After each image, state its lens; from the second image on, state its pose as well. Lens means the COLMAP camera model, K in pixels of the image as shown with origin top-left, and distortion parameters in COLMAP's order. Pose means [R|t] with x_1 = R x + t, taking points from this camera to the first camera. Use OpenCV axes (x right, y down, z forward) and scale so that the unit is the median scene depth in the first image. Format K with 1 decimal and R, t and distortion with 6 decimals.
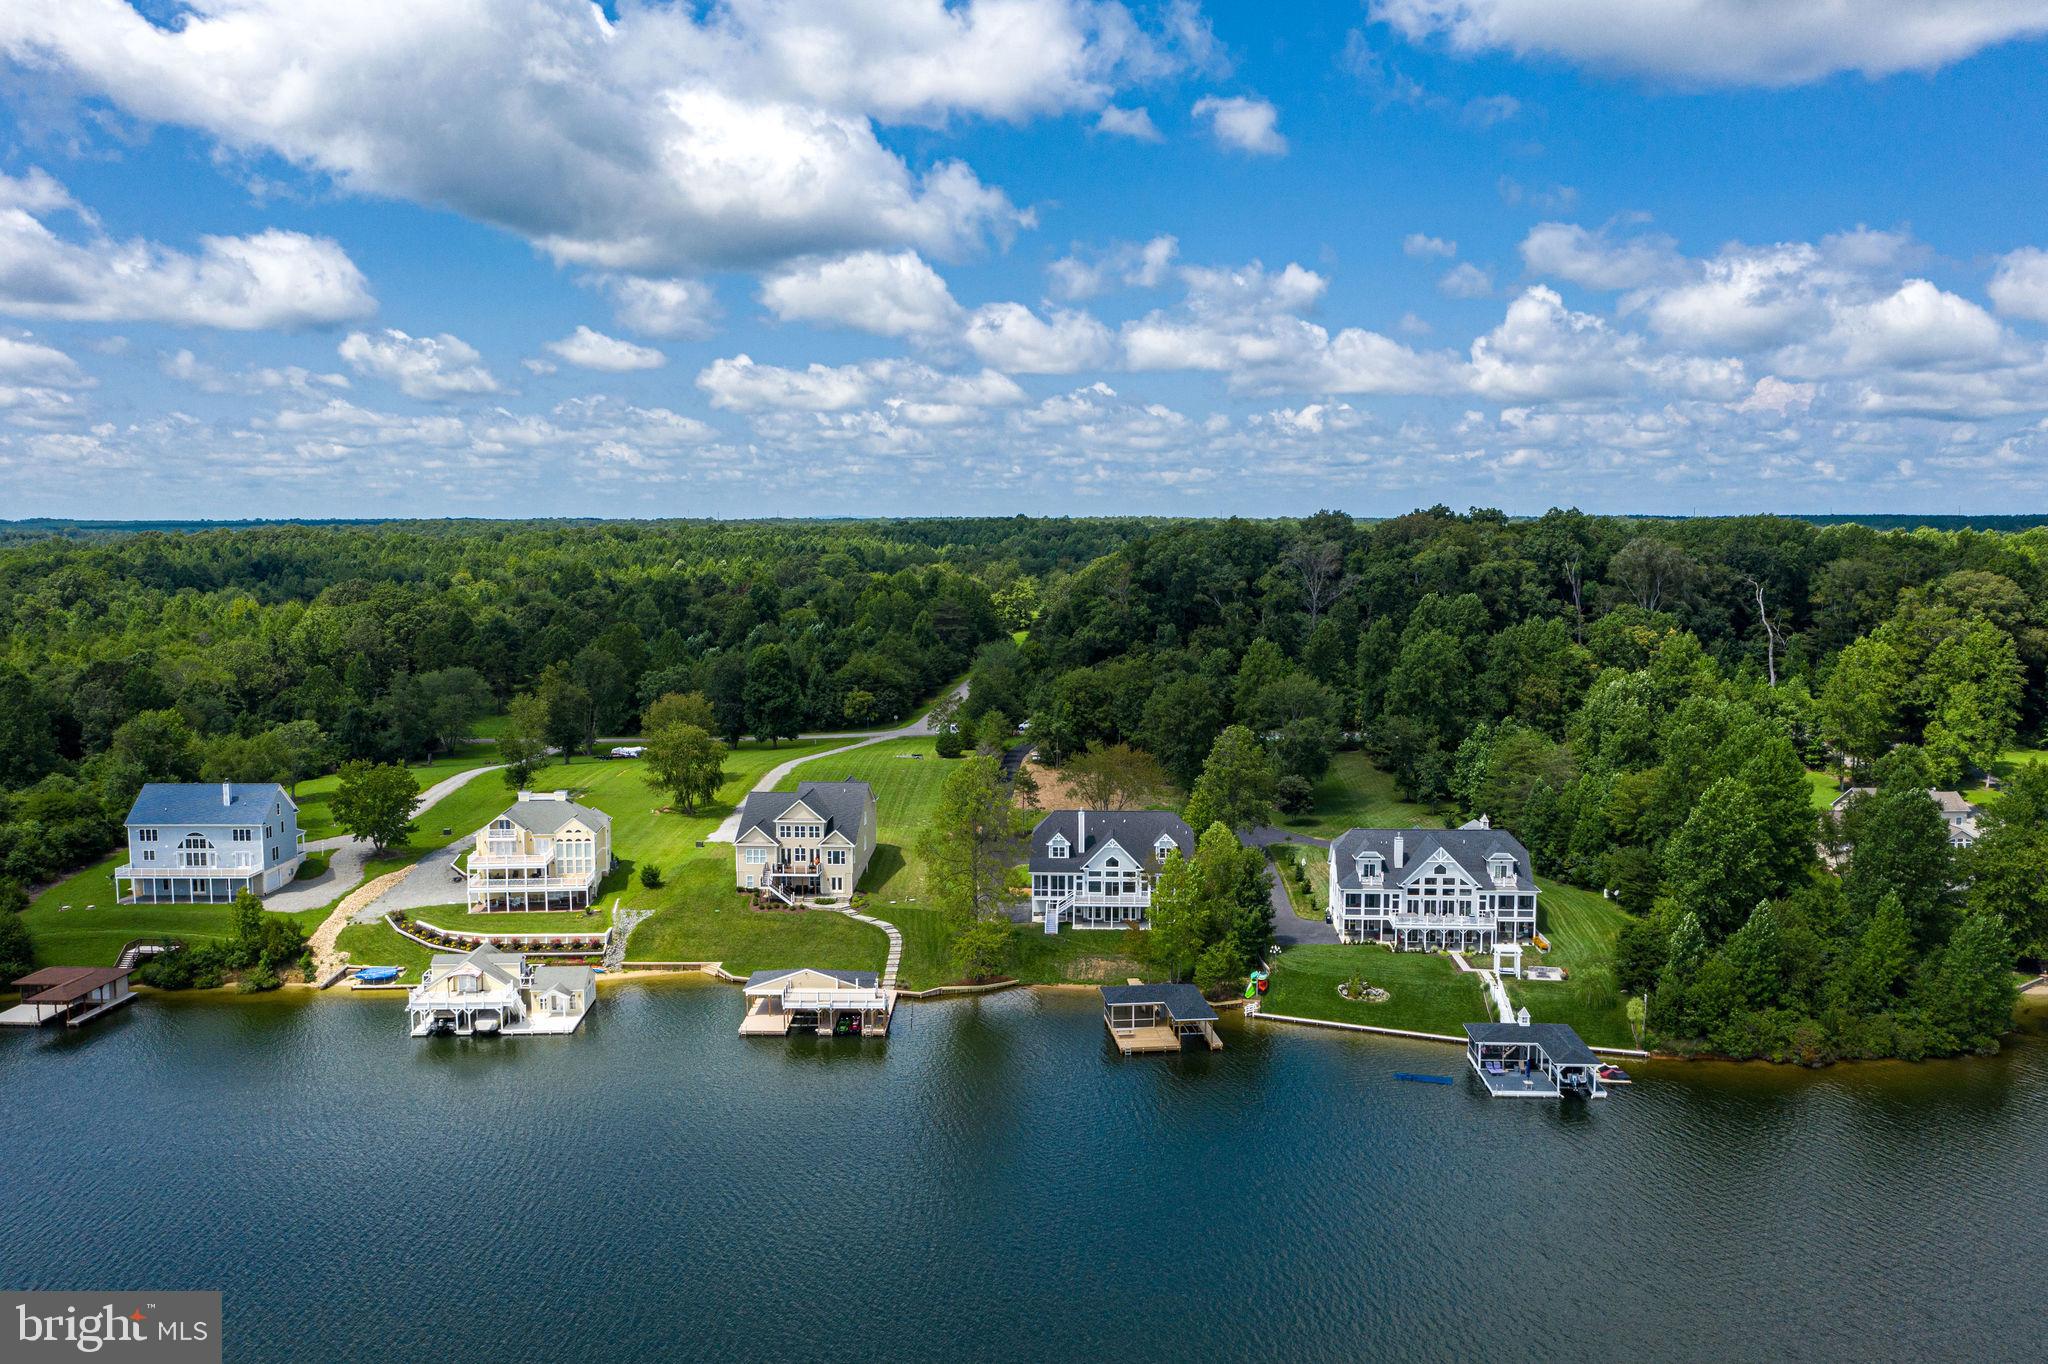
lens RADIAL K [[1632.2, 0, 1025.9], [0, 1632.2, 767.5], [0, 0, 1]] dist [-0.024557, 0.014366]
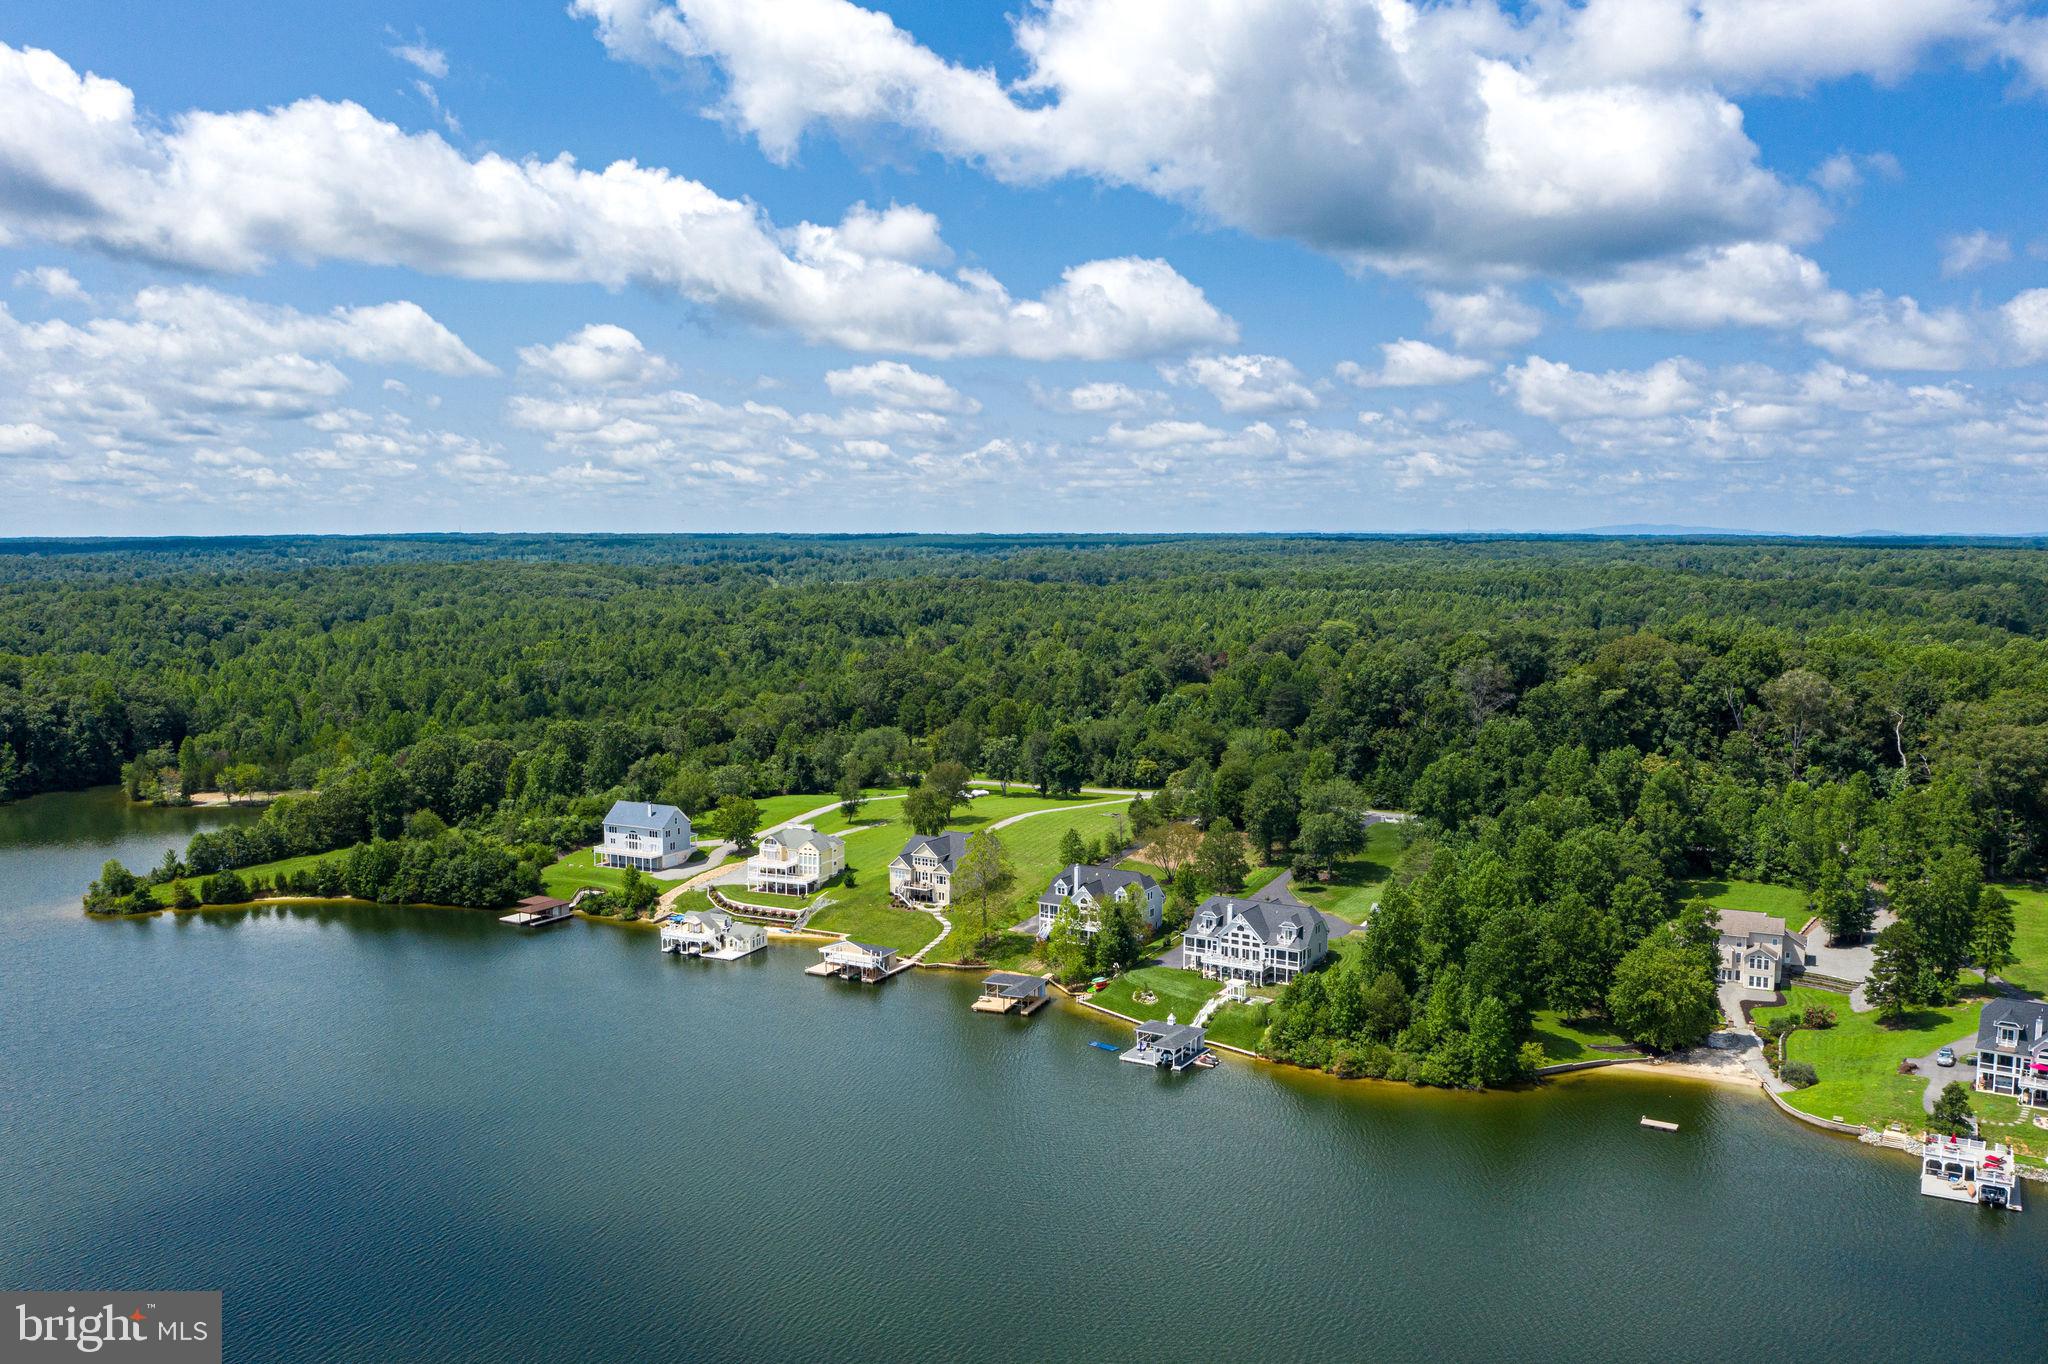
lens RADIAL K [[1632.2, 0, 1002.9], [0, 1632.2, 698.3], [0, 0, 1]] dist [-0.024557, 0.014366]
pose [[0.883072, 0.048898, -0.466683, 0.679124], [-0.070730, 0.997063, -0.029368, -0.081085], [0.463877, 0.058943, 0.883937, -0.409307]]
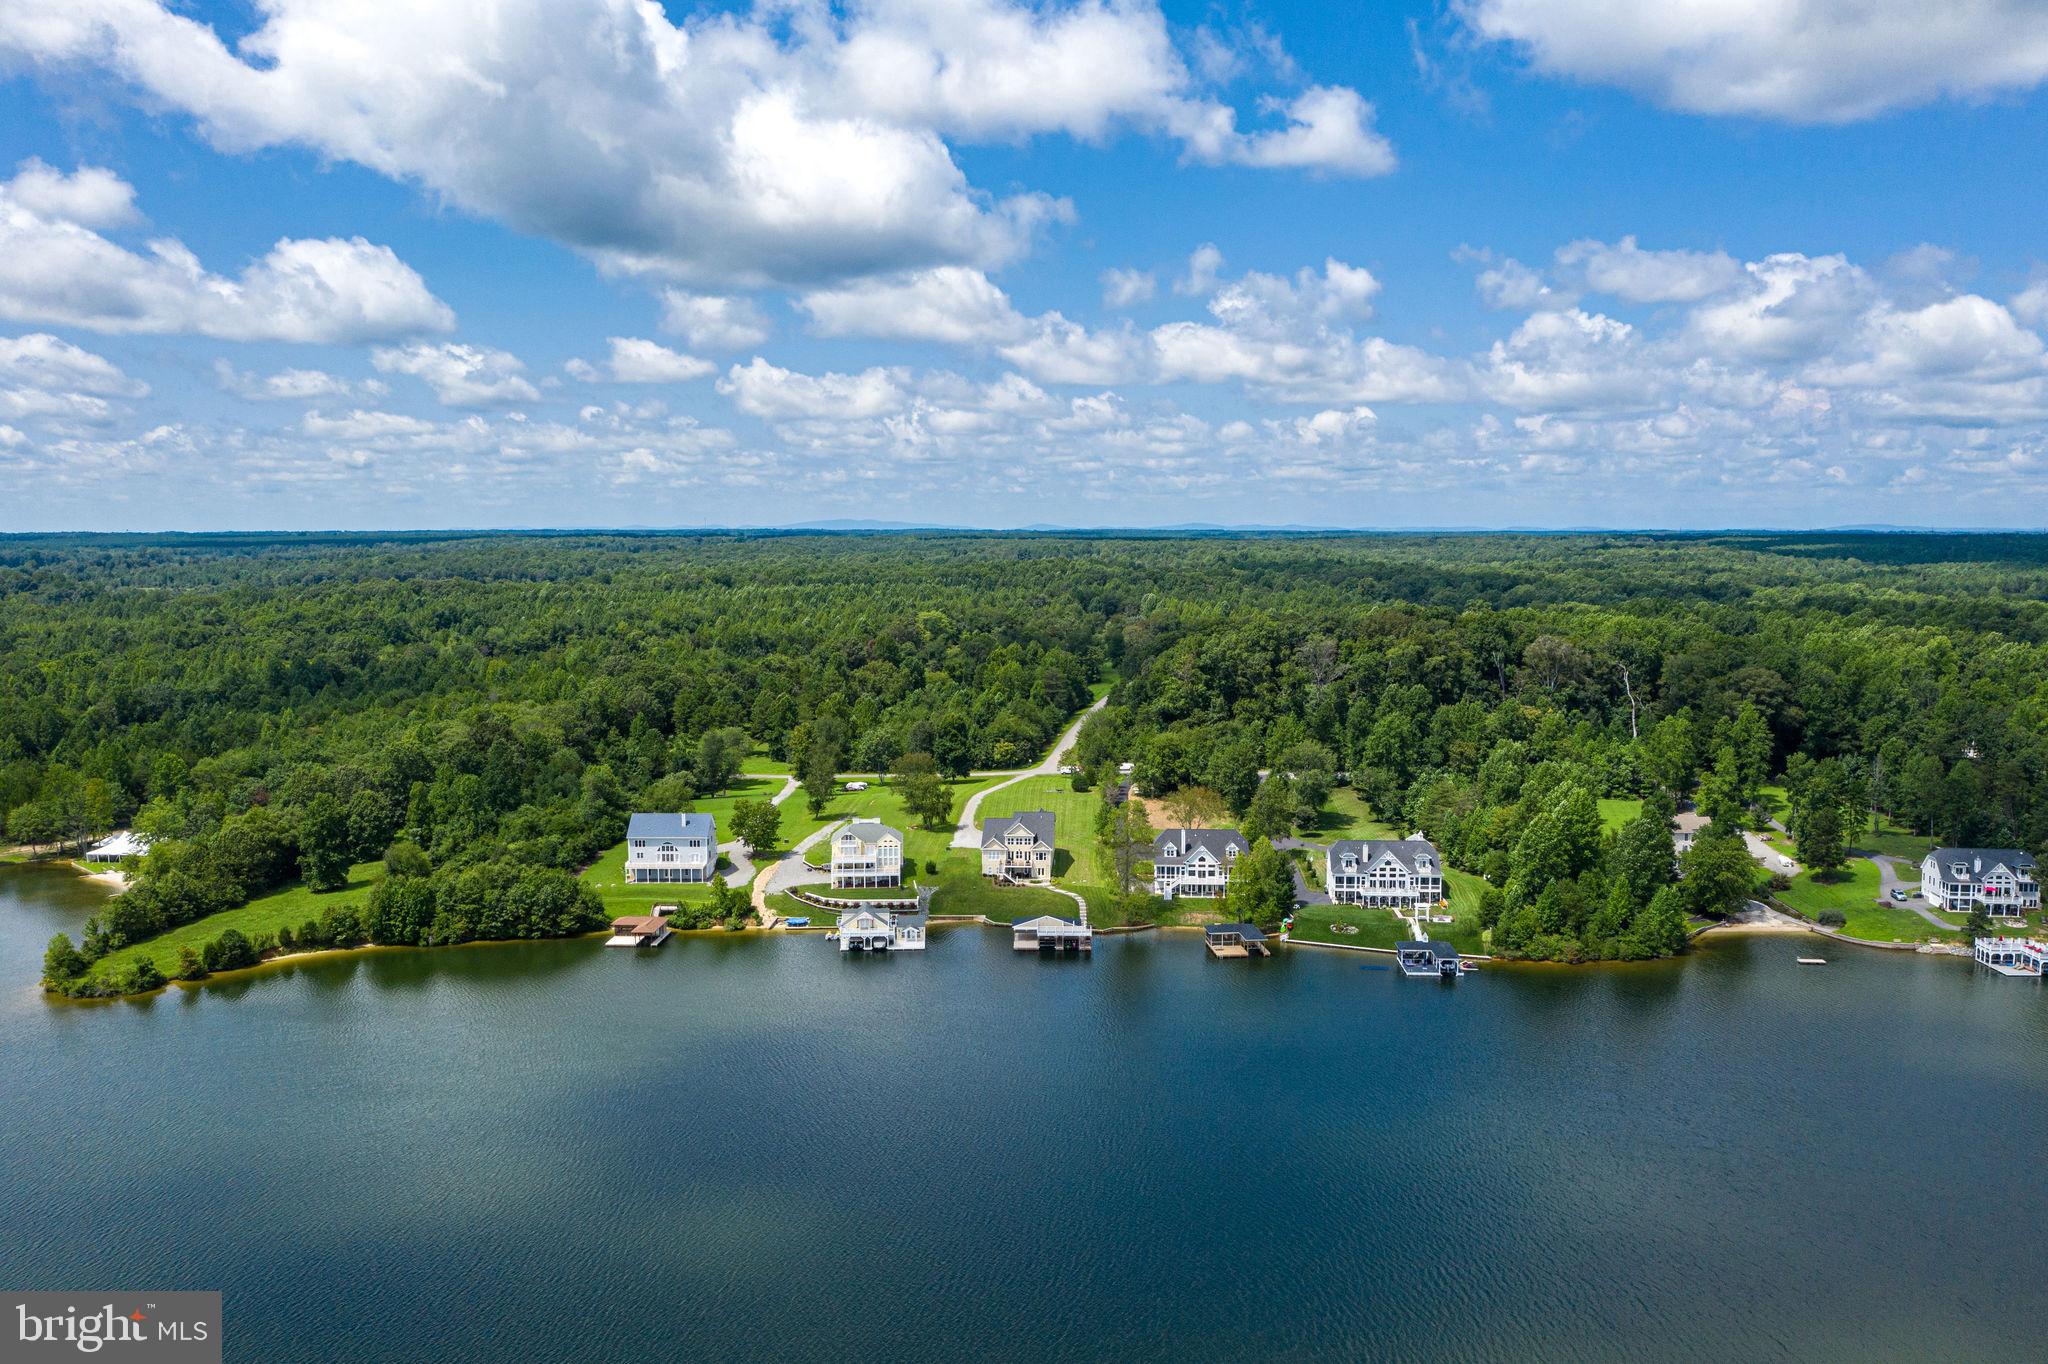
lens RADIAL K [[1632.2, 0, 1019.4], [0, 1632.2, 664.6], [0, 0, 1]] dist [-0.024557, 0.014366]
pose [[0.999929, -0.000946, -0.011877, -0.117468], [0.000177, 0.997911, -0.064605, -0.035720], [0.011913, 0.064598, 0.997840, -0.731492]]
